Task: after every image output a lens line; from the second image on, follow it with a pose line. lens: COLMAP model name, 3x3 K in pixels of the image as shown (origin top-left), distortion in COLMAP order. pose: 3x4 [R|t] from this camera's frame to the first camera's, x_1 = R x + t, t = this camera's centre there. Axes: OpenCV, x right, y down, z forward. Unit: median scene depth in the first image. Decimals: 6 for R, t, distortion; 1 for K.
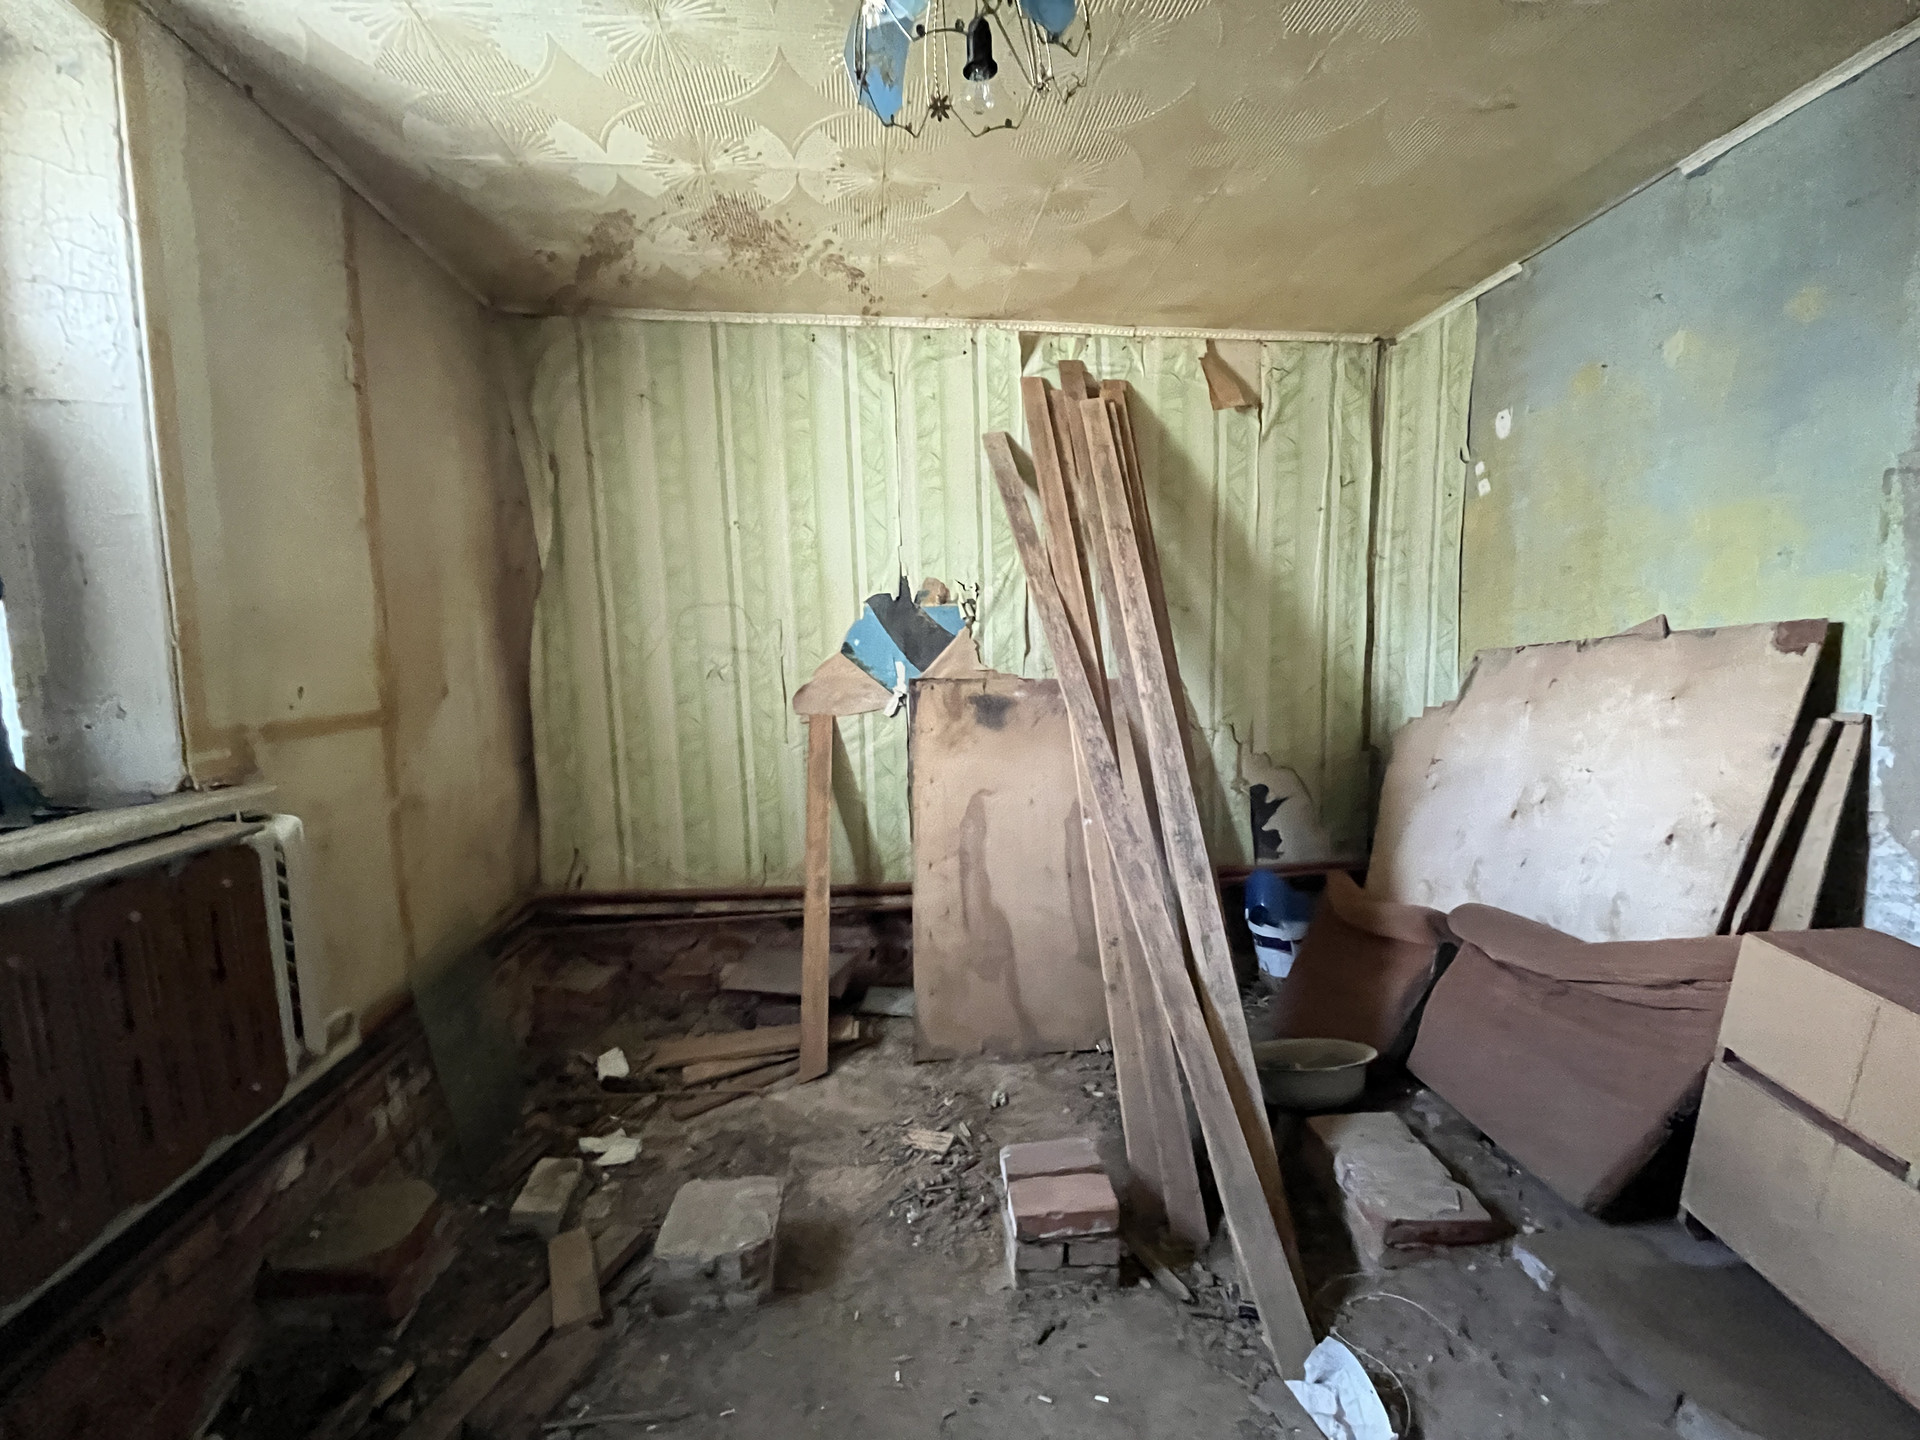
lens RADIAL K [[785.3, 0, 954.3], [0, 785.3, 722.3], [0, 0, 1]] dist [-0.002587, 0.001132]
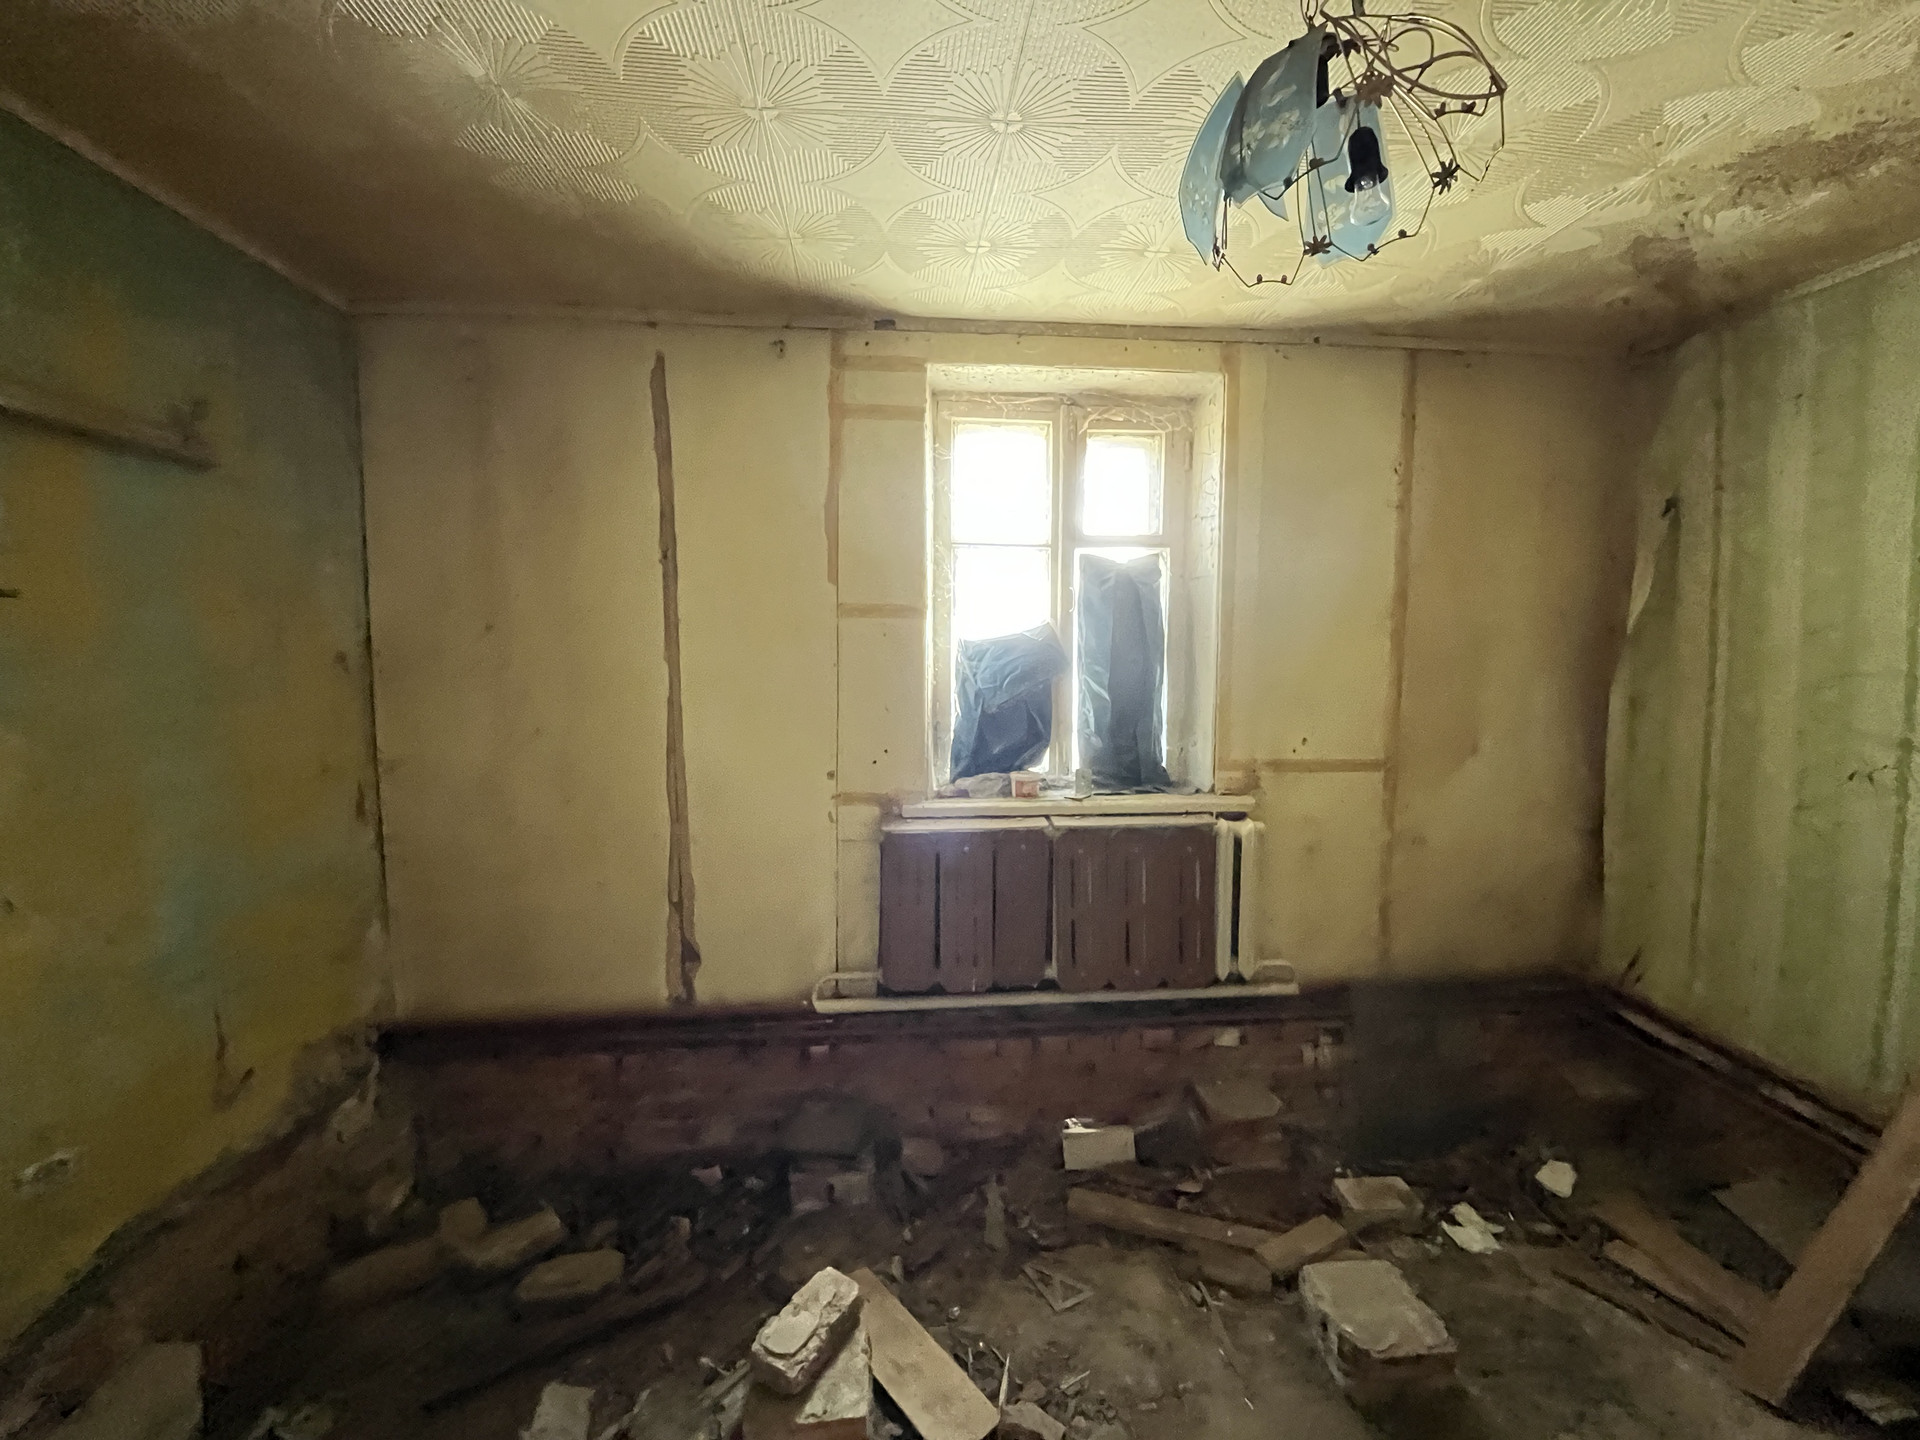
lens RADIAL K [[785.3, 0, 960.8], [0, 785.3, 717.7], [0, 0, 1]] dist [-0.002587, 0.001132]
pose [[-0.029917, 0.108835, -0.993610, 0.511307], [-0.100069, 0.988734, 0.111314, -0.146797], [0.994531, 0.102760, -0.018689, 0.319570]]
